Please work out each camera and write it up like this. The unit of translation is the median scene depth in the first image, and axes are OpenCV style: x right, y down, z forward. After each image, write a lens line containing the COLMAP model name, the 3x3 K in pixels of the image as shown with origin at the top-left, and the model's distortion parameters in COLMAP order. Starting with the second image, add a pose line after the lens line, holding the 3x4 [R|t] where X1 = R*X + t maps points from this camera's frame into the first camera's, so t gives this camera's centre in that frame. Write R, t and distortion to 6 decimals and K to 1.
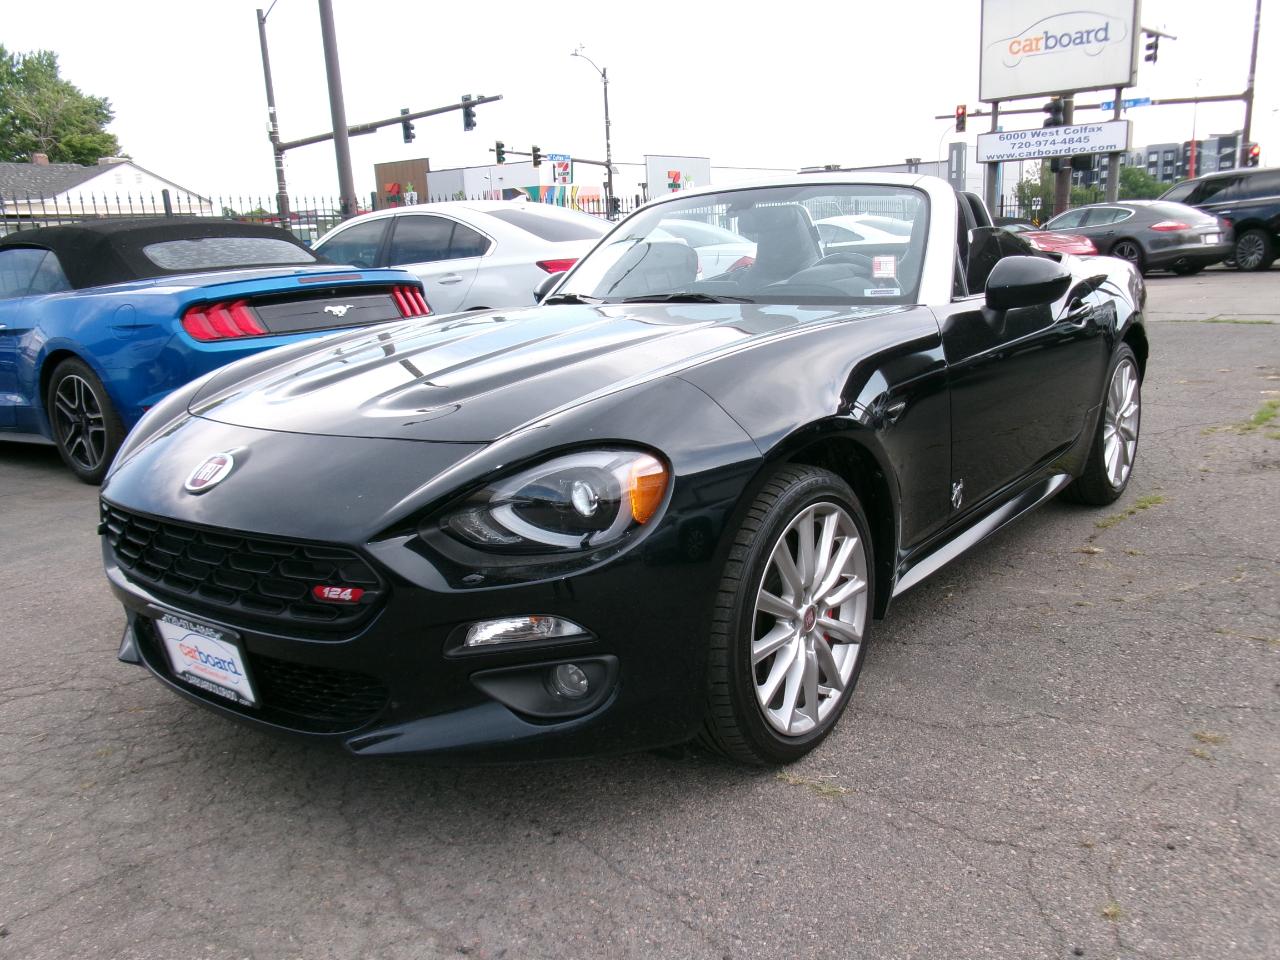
lens RADIAL K [[1030.8, 0, 629.8], [0, 1030.8, 494.7], [0, 0, 1]] dist [0.003070, 0.005897]
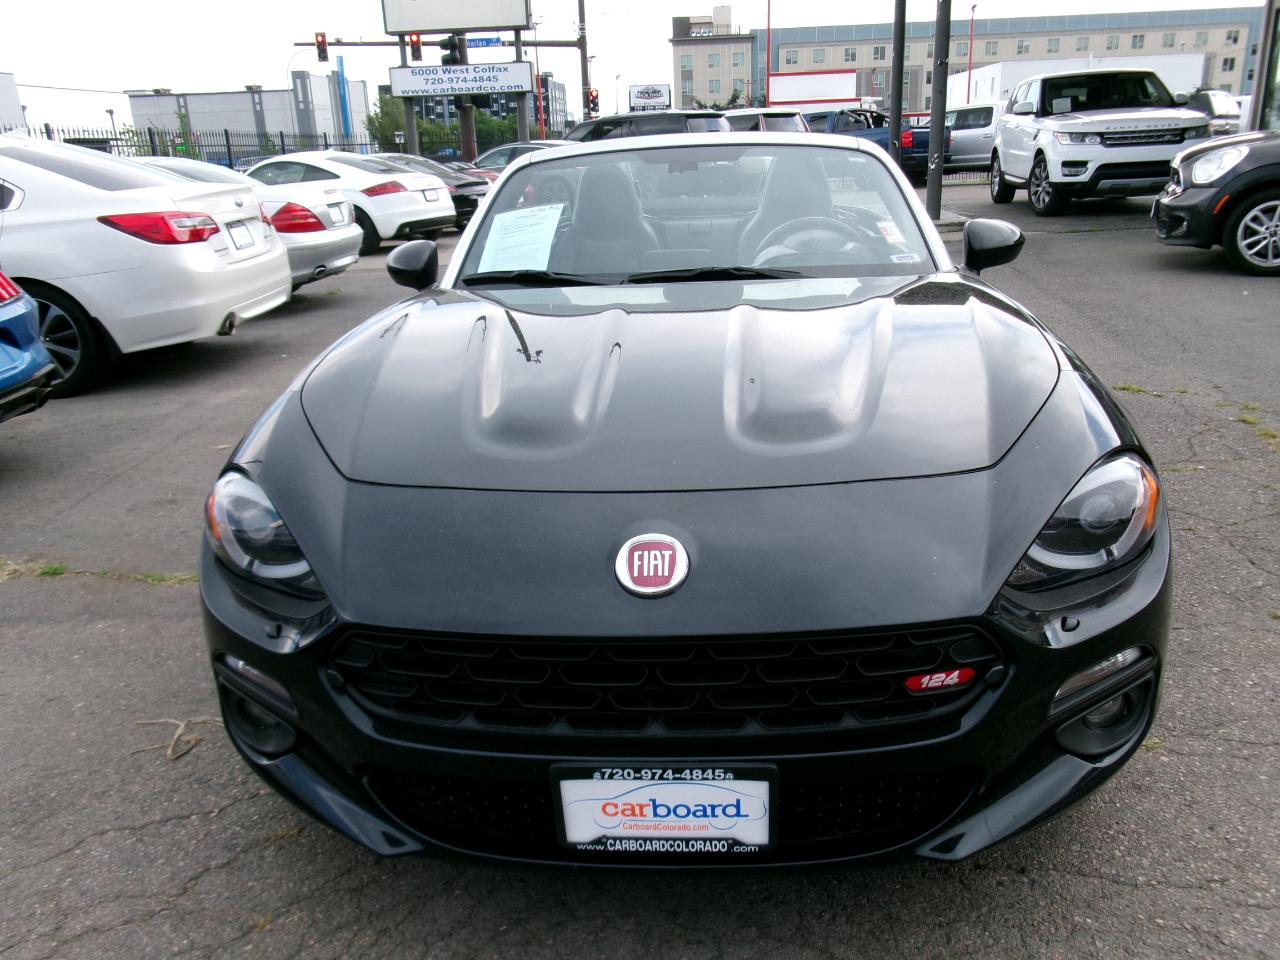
lens RADIAL K [[1051.1, 0, 634.2], [0, 1051.1, 505.7], [0, 0, 1]] dist [0.002031, 0.002649]
pose [[0.836174, -0.164715, 0.523147, -0.609421], [0.131317, 0.986220, 0.100626, -0.105367], [-0.532512, -0.015443, 0.846281, 0.290245]]
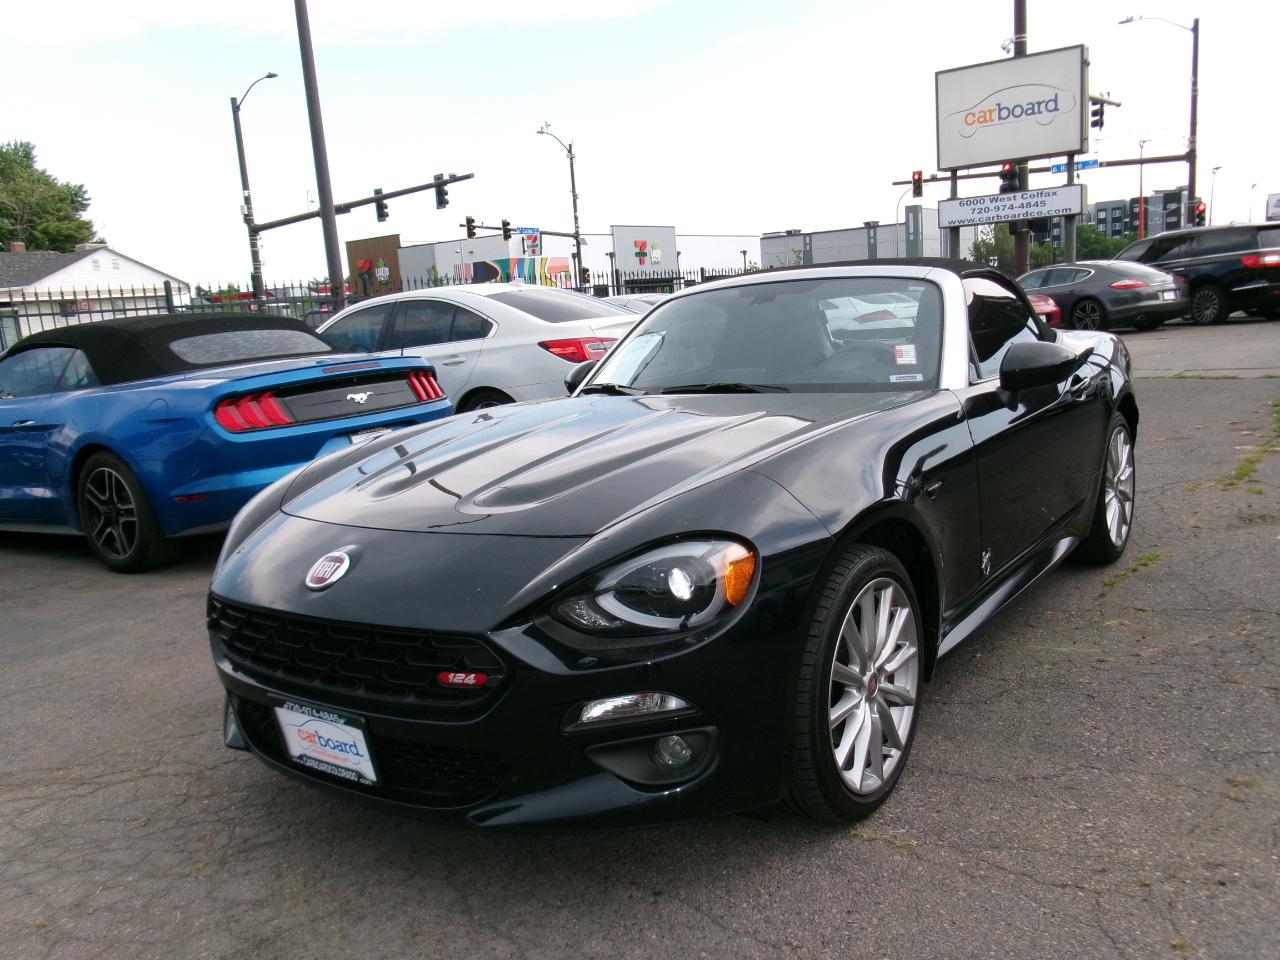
lens RADIAL K [[1026.2, 0, 623.7], [0, 1026.2, 500.0], [0, 0, 1]] dist [-0.003076, 0.008063]
pose [[0.999314, -0.031915, 0.018793, -0.084981], [0.032929, 0.997869, -0.056335, -0.018477], [-0.016955, 0.056915, 0.998235, -0.074610]]
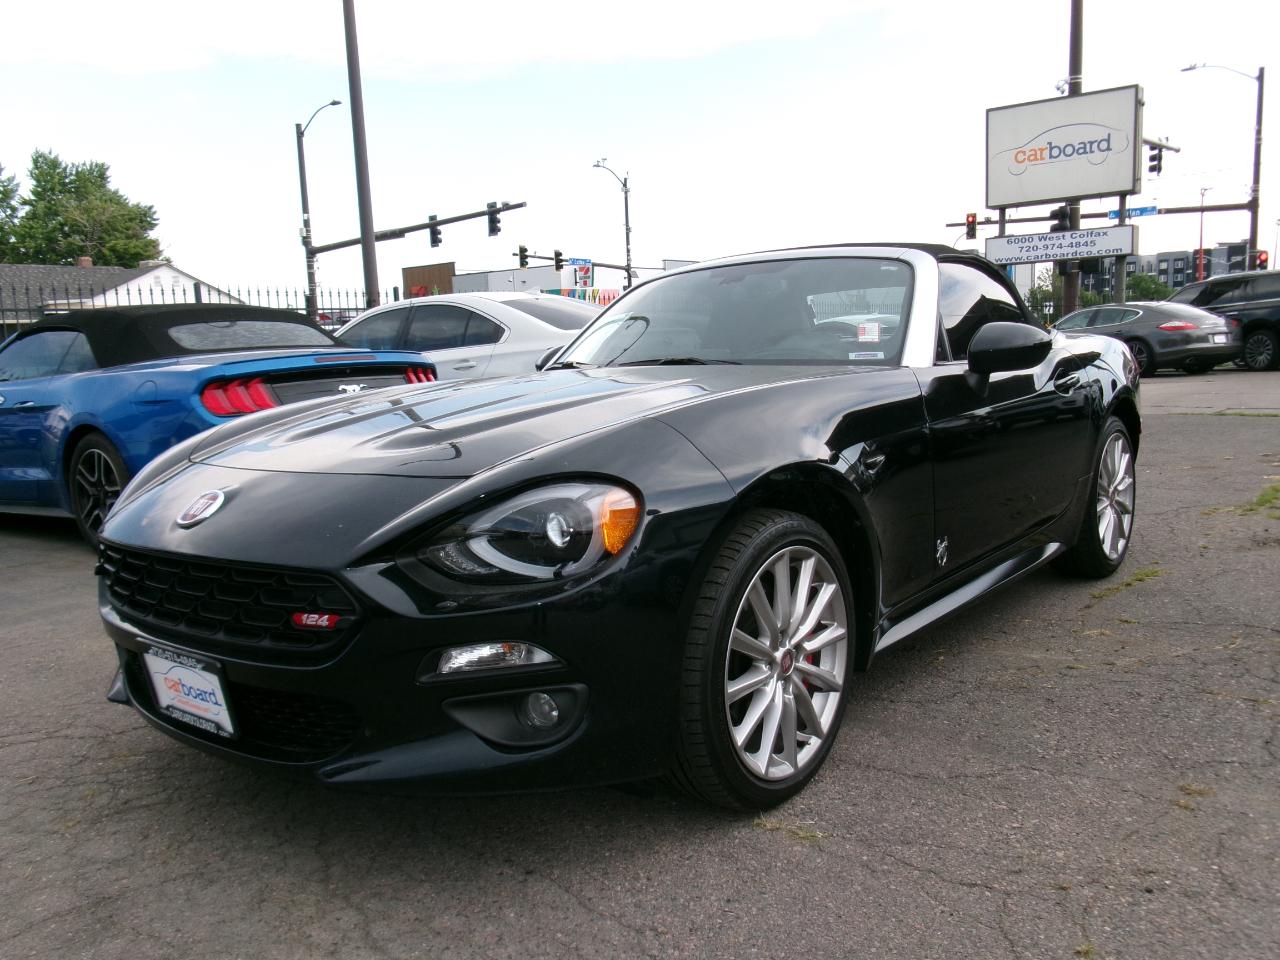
lens RADIAL K [[1026.2, 0, 623.7], [0, 1026.2, 500.0], [0, 0, 1]] dist [-0.003076, 0.008063]
pose [[0.999693, 0.008572, -0.023236, 0.030300], [-0.010602, 0.996004, -0.088679, 0.043692], [0.022383, 0.088898, 0.995789, -0.011085]]
